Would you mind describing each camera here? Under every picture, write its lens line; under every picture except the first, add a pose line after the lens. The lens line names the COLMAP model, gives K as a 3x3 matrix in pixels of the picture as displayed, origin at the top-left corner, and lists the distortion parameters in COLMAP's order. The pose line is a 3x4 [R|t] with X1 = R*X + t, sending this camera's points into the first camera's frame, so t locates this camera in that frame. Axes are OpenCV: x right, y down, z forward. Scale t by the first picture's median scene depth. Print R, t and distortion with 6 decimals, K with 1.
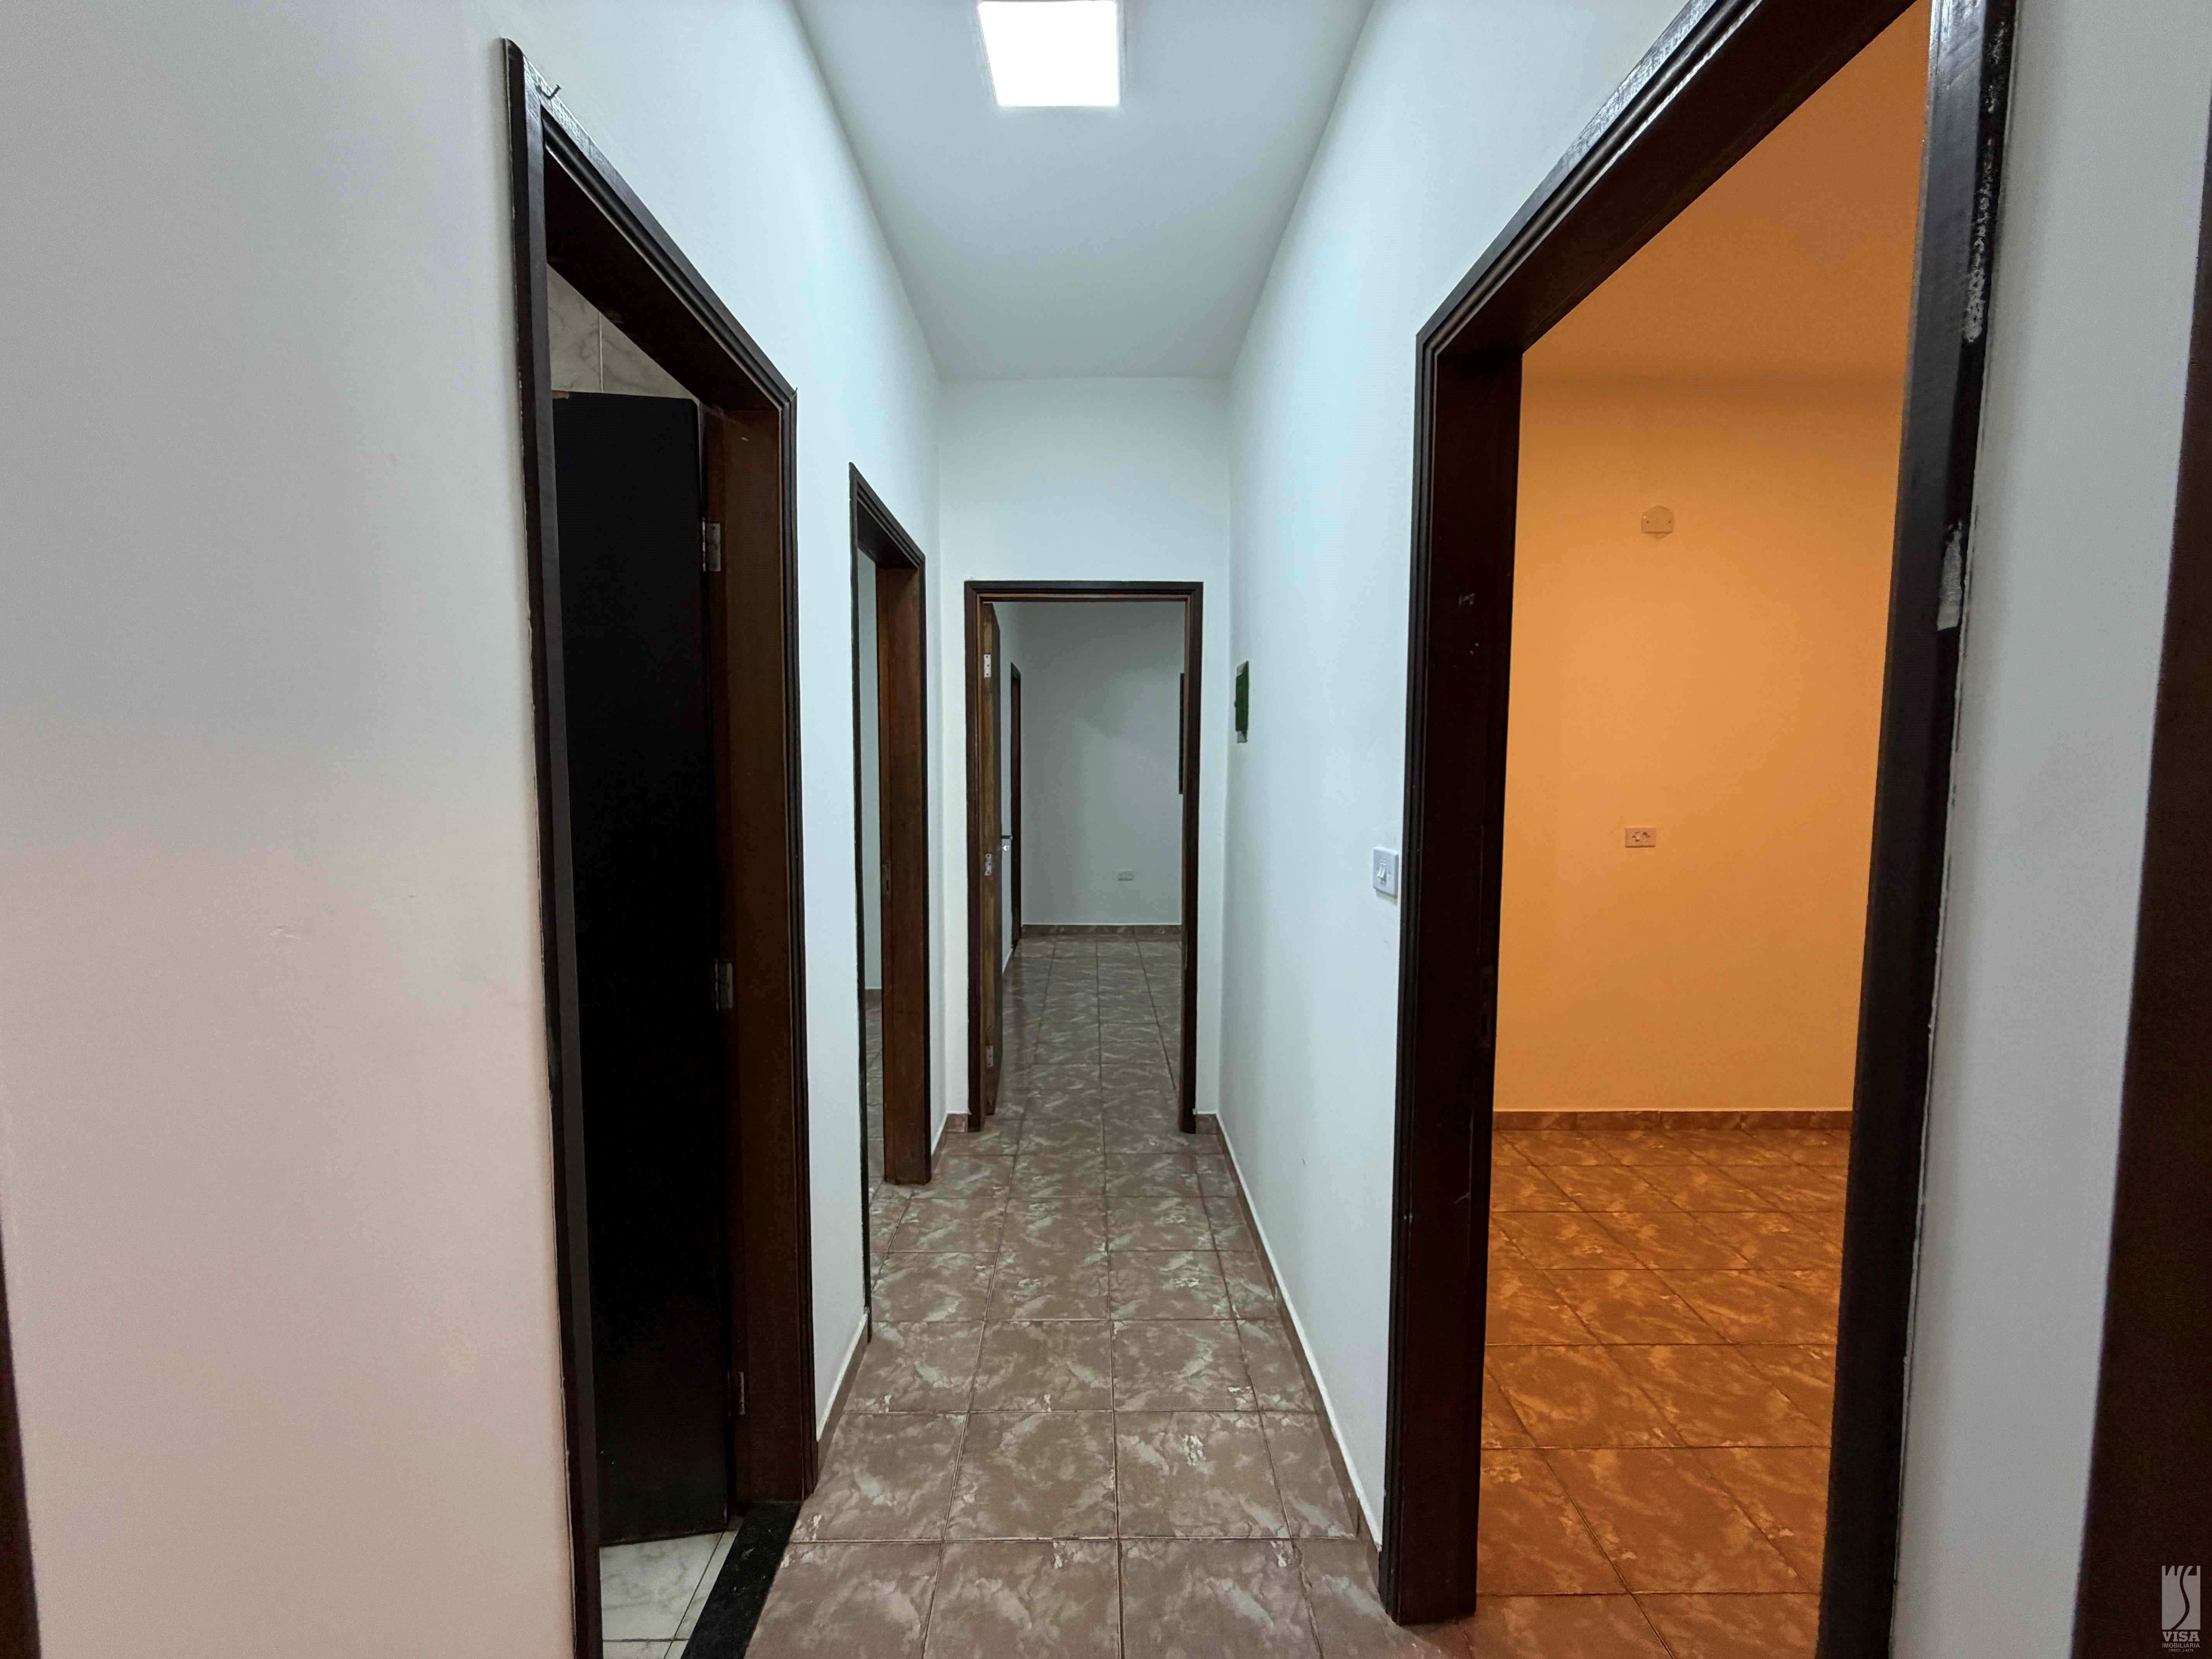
lens RADIAL K [[880.9, 0, 1103.8], [0, 880.9, 827.4], [0, 0, 1]] dist [-0.000576, 0.000356]
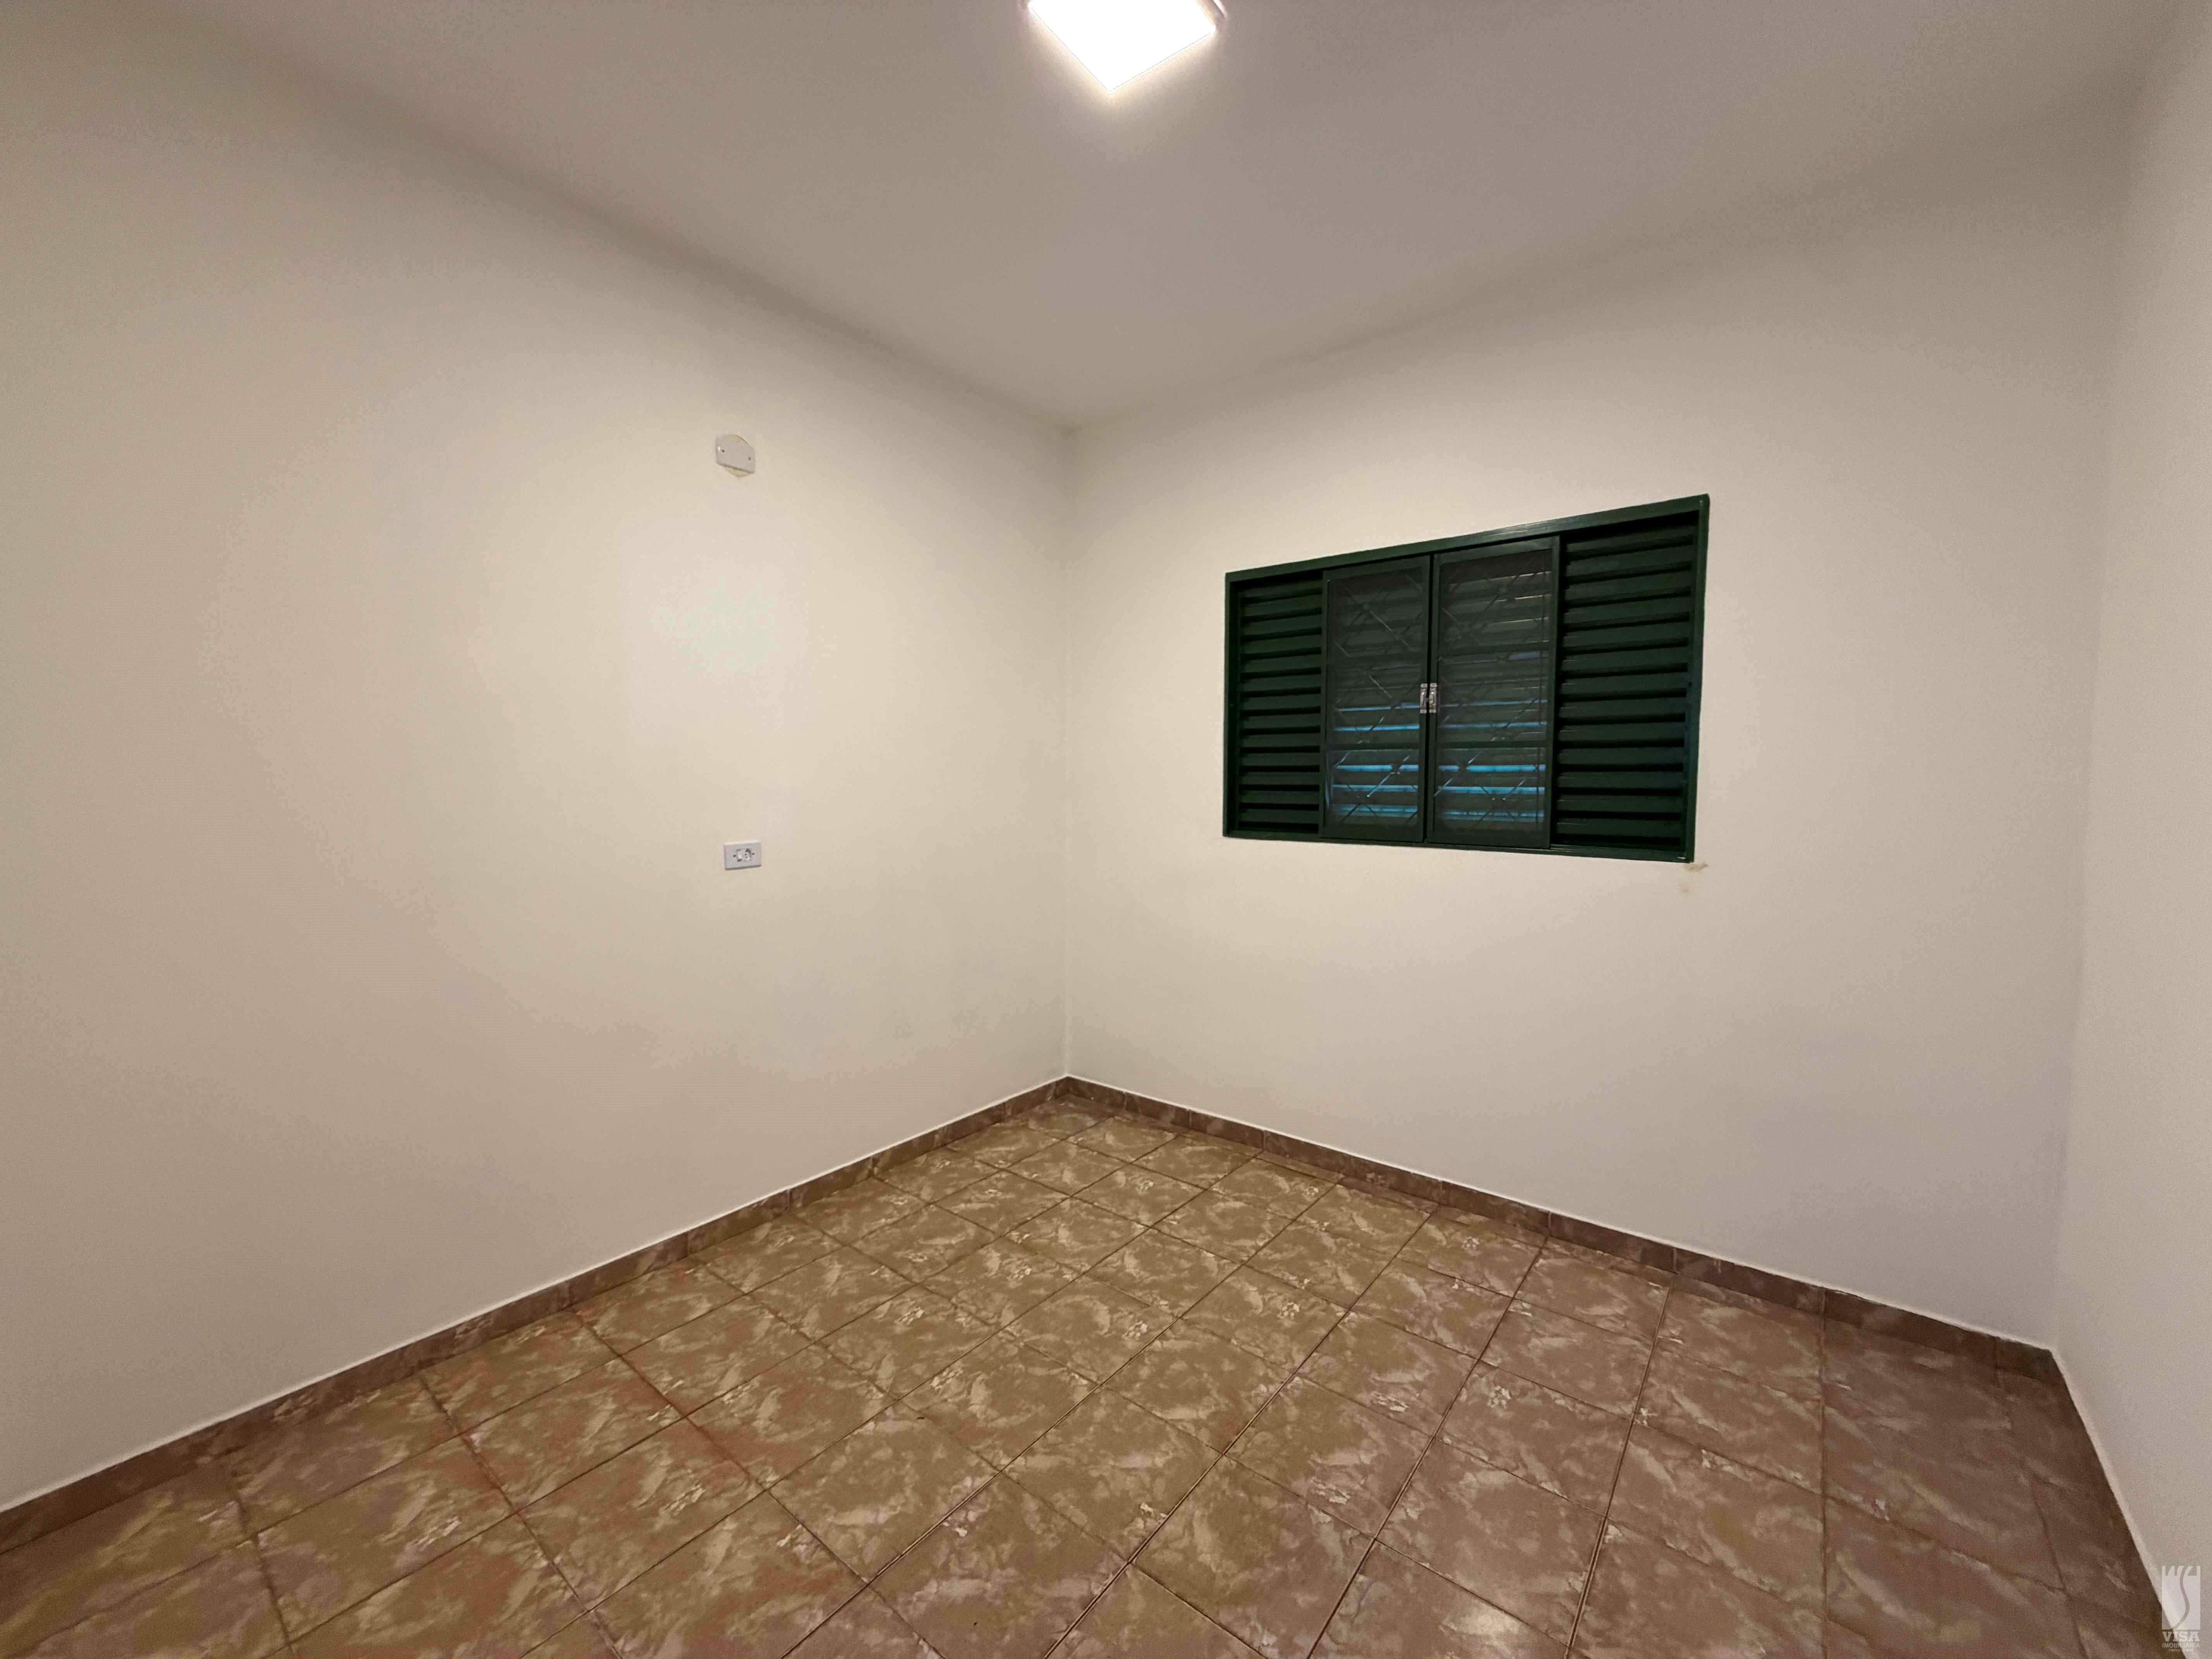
lens RADIAL K [[880.9, 0, 1103.8], [0, 880.9, 827.4], [0, 0, 1]] dist [-0.000576, 0.000356]
pose [[0.631959, -0.048069, 0.773510, 0.239765], [0.060015, 0.998113, 0.012995, -0.005650], [-0.772675, 0.038210, 0.633651, 0.293327]]
